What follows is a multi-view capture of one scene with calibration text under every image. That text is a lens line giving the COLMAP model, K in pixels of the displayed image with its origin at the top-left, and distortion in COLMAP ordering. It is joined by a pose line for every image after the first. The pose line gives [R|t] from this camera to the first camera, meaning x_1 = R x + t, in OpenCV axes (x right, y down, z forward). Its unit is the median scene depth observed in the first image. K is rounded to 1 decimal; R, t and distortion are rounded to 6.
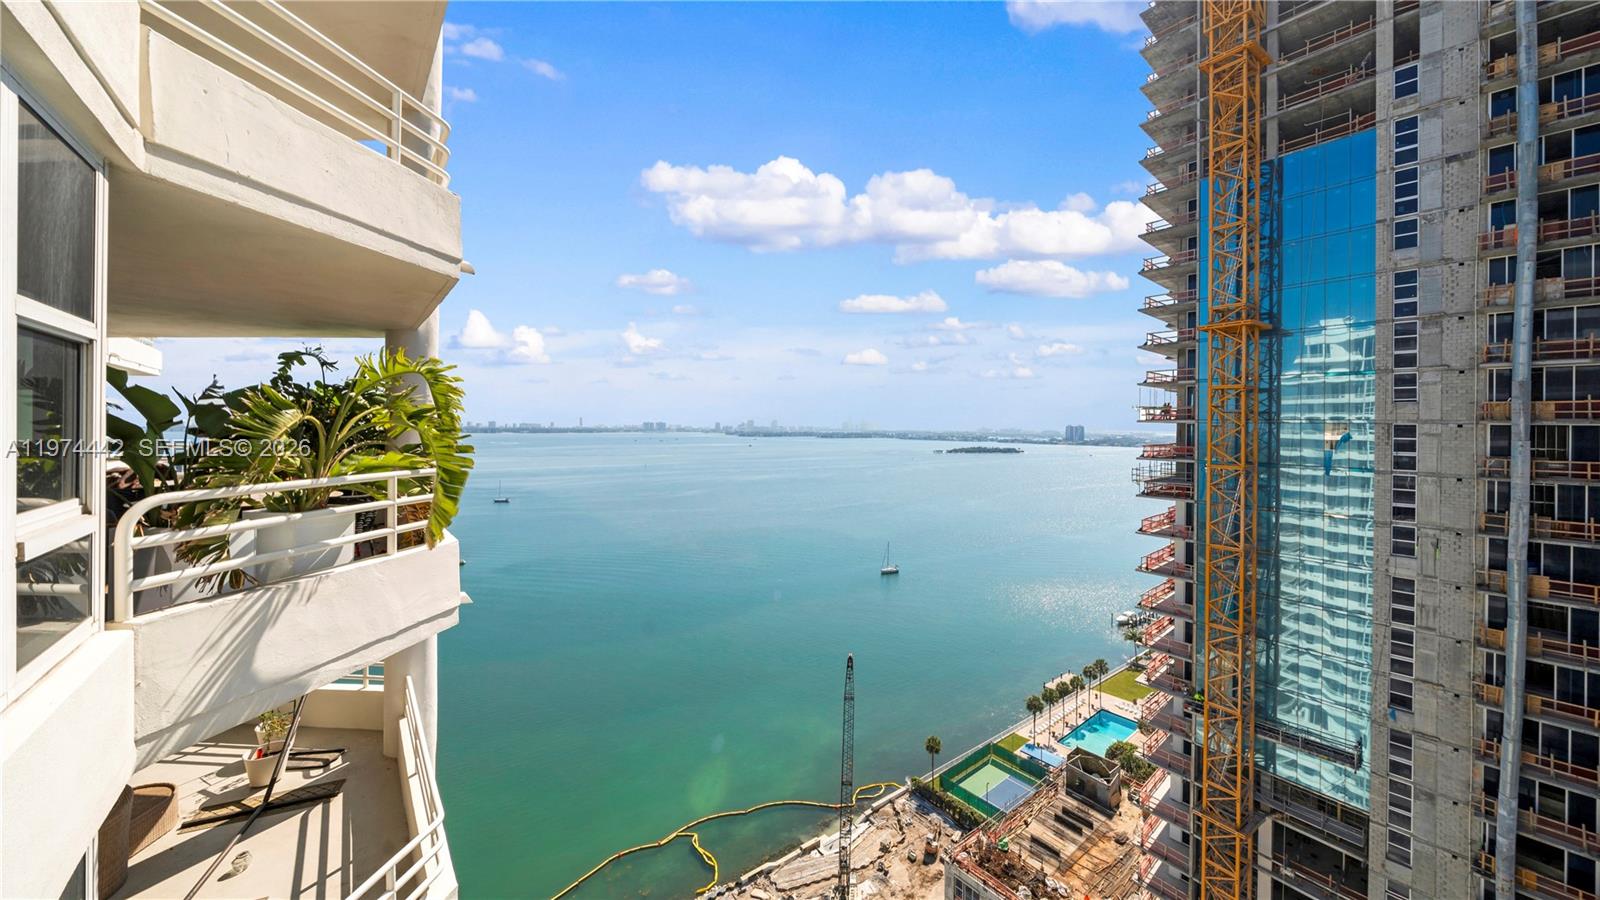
lens RADIAL K [[551.0, 0, 800.0], [0, 551.0, 450.0], [0, 0, 1]] dist [-0.001318, -0.000176]
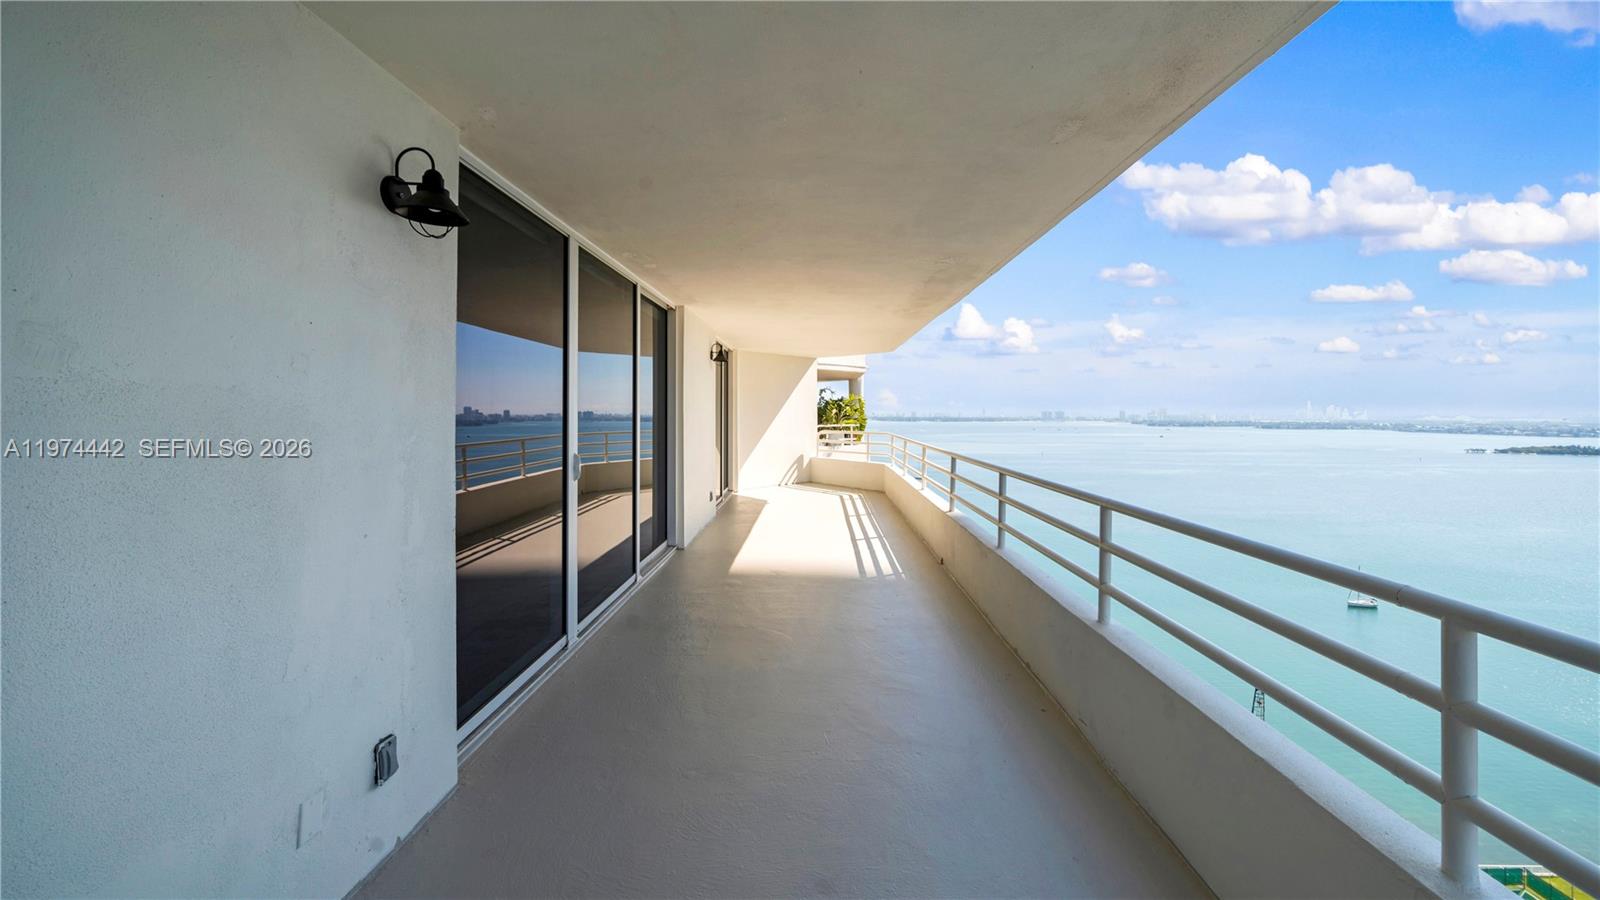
lens RADIAL K [[551.0, 0, 800.0], [0, 551.0, 450.0], [0, 0, 1]] dist [-0.001318, -0.000176]
pose [[0.999804, -0.006677, -0.018625, -0.863680], [0.006286, 0.999761, -0.020953, 0.042671], [0.018760, 0.020831, 0.999607, -0.042757]]
